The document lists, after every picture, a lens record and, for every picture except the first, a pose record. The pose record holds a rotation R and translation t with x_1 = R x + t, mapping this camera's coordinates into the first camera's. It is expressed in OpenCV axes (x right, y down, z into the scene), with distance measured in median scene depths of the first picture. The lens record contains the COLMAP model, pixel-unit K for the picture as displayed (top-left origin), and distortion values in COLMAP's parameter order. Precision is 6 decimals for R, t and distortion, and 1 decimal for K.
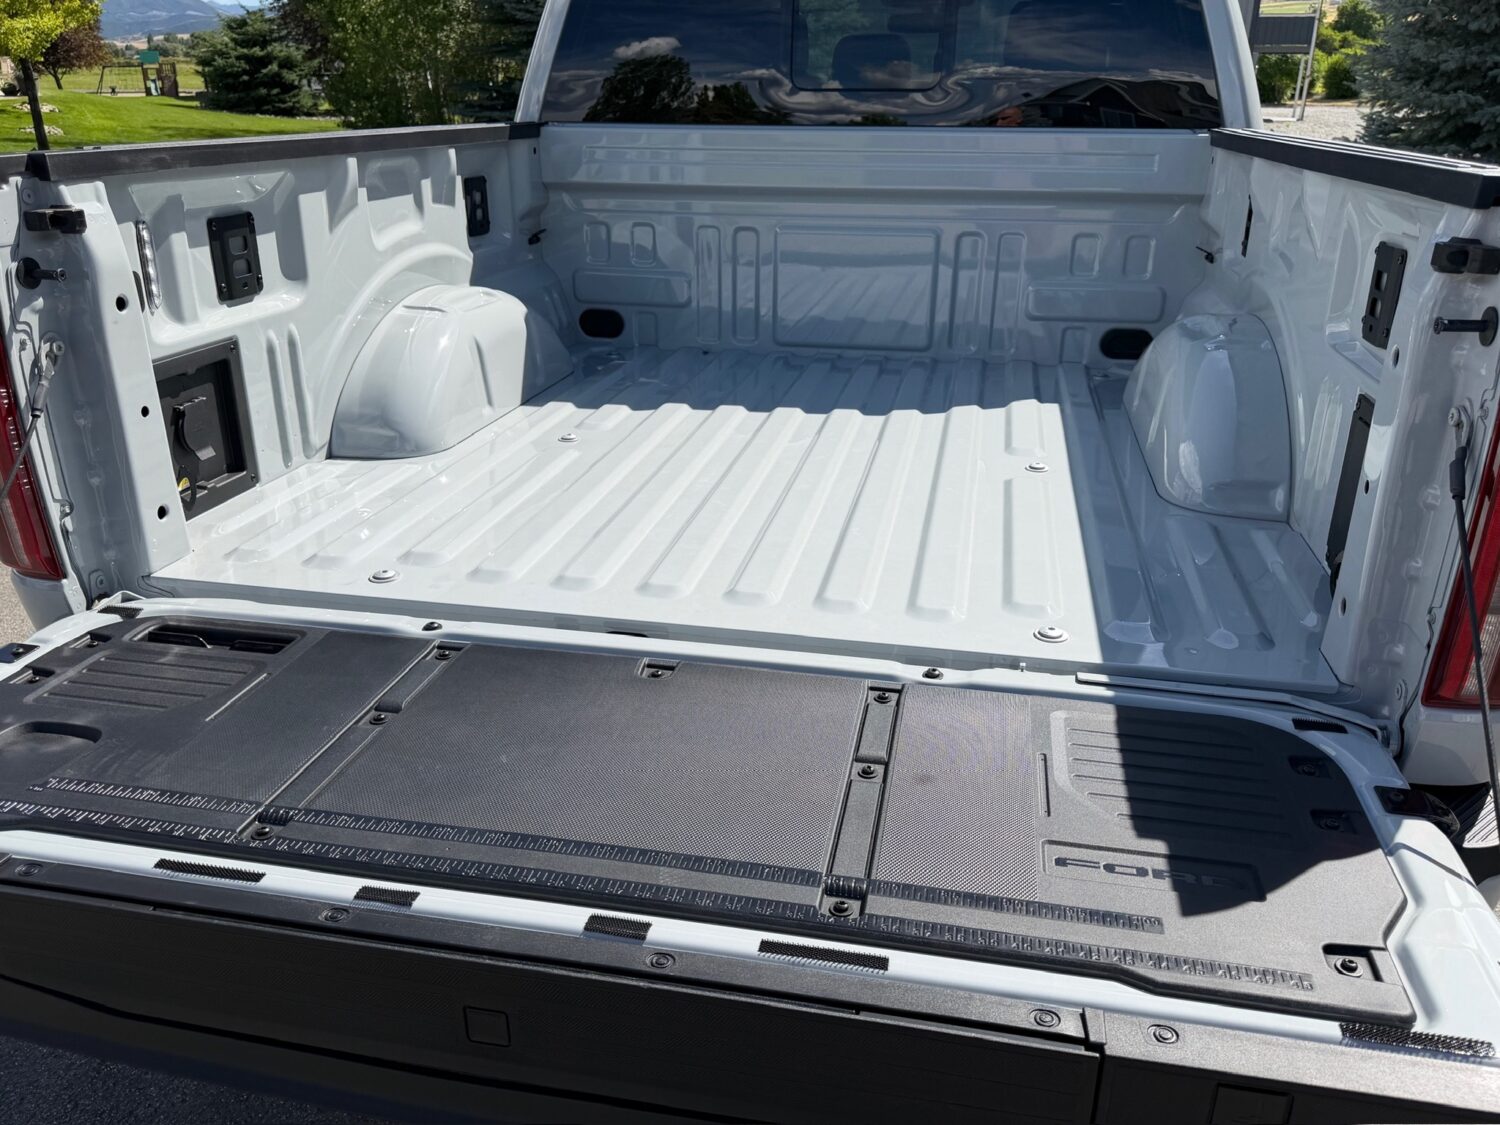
lens RADIAL K [[1166.9, 0, 739.5], [0, 1166.9, 568.2], [0, 0, 1]] dist [0.007543, -0.001029]
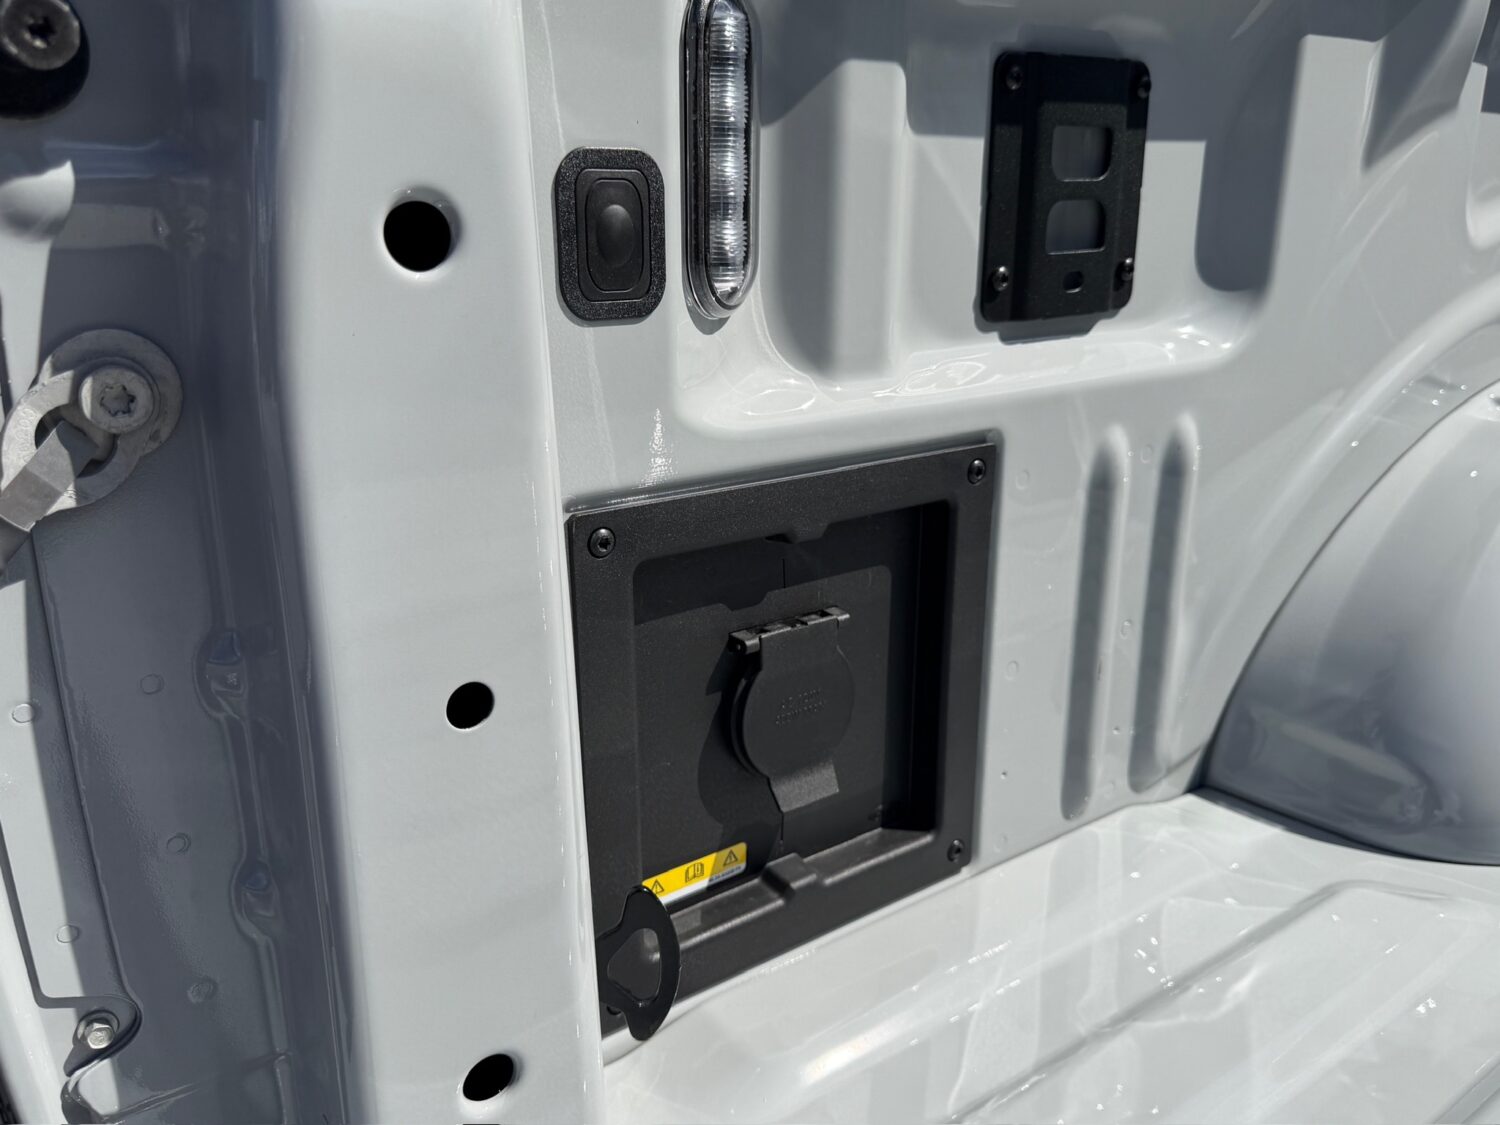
lens RADIAL K [[1180.2, 0, 747.8], [0, 1180.2, 558.9], [0, 0, 1]] dist [-0.018505, -0.020826]
pose [[0.744062, 0.196648, -0.638516, -0.265178], [-0.248563, 0.968577, 0.008648, -0.147132], [0.620152, 0.152277, 0.769560, 0.699380]]
